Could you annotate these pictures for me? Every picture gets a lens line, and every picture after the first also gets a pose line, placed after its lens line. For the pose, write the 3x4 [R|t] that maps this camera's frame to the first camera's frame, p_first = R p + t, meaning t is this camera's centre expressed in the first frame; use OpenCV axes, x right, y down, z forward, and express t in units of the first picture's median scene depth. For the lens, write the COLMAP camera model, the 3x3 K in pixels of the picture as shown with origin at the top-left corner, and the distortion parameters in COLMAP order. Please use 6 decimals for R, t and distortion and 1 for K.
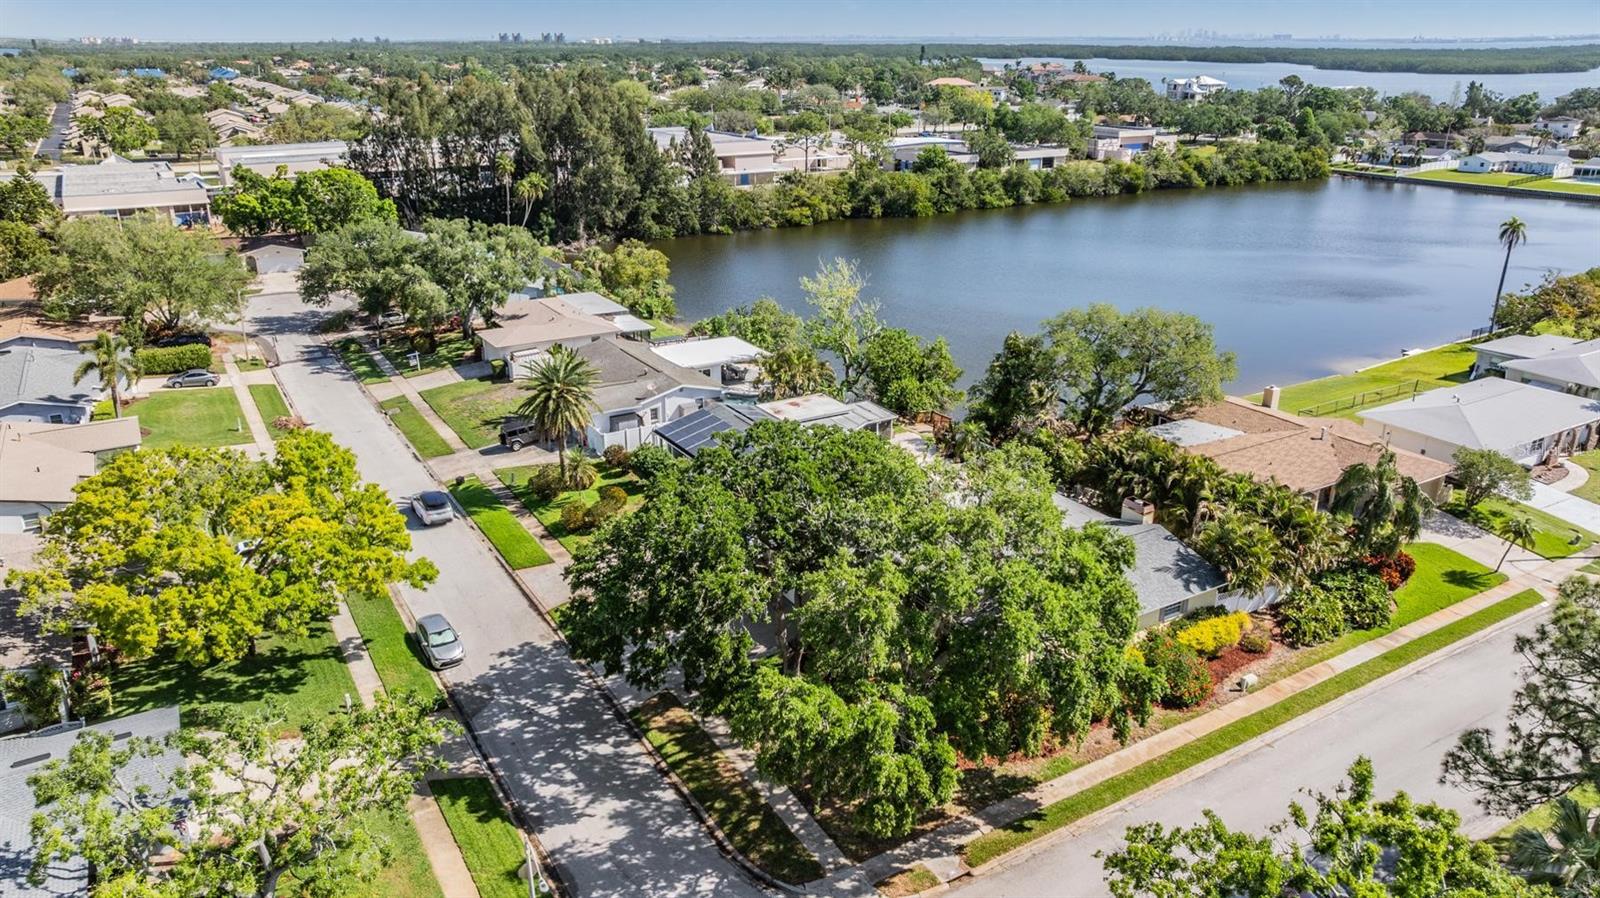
lens RADIAL K [[1131.4, 0, 819.4], [0, 1131.4, 449.0], [0, 0, 1]] dist [-0.036908, 0.036869]
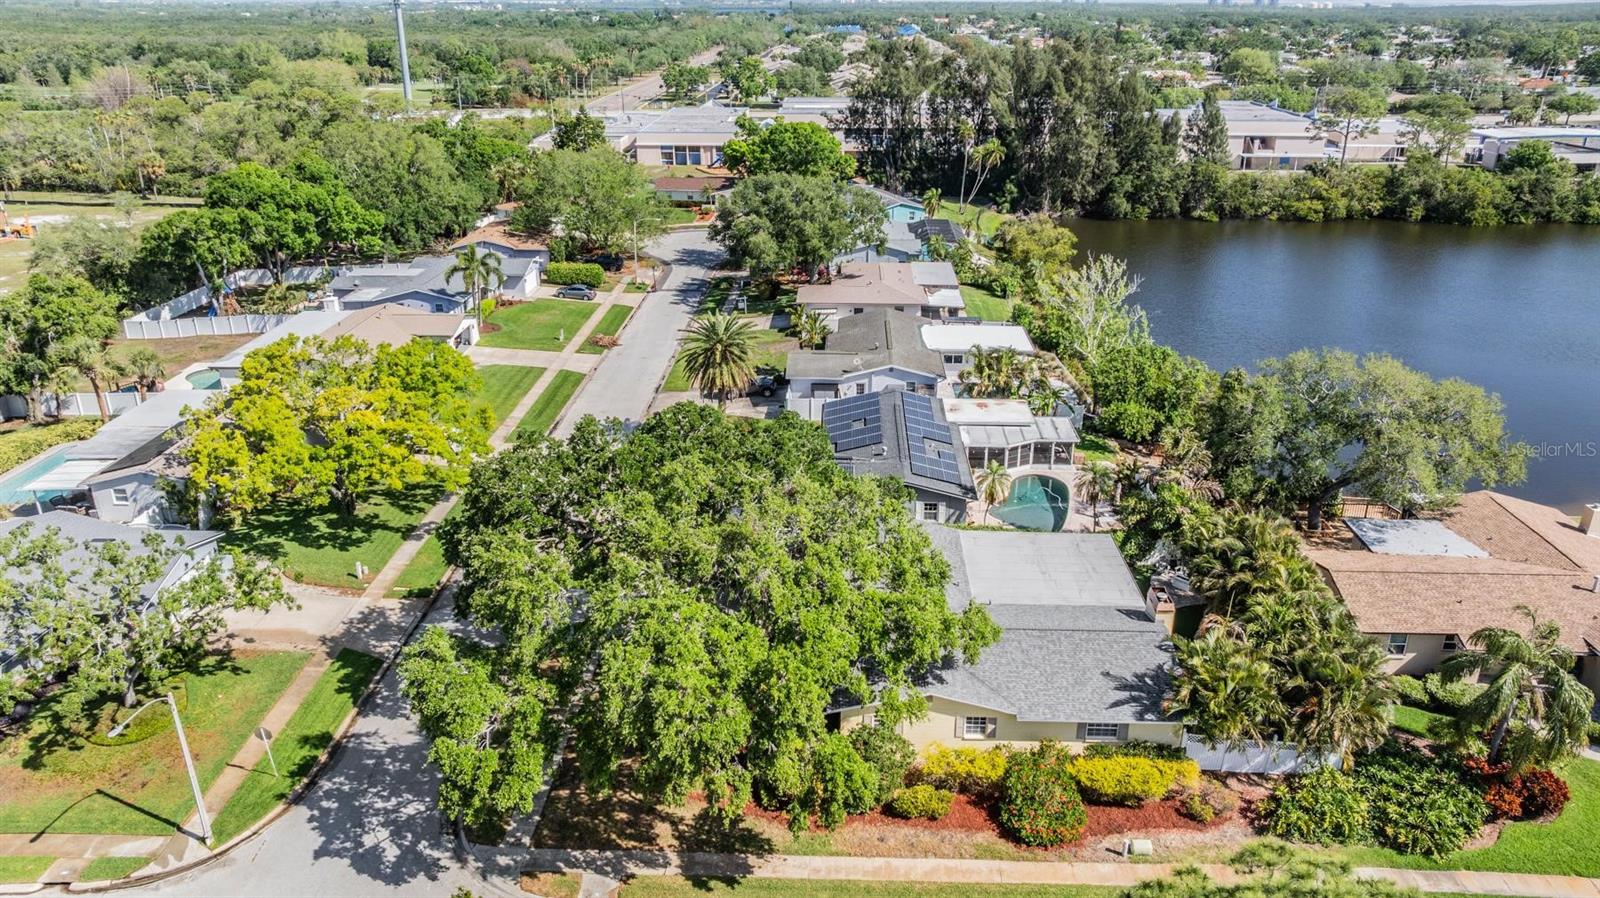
lens RADIAL K [[1131.4, 0, 819.4], [0, 1131.4, 449.0], [0, 0, 1]] dist [-0.036908, 0.036869]
pose [[0.834166, 0.206111, -0.511552, 0.310966], [-0.190582, 0.978128, 0.083326, -0.050362], [0.517538, 0.027985, 0.855203, 0.120610]]
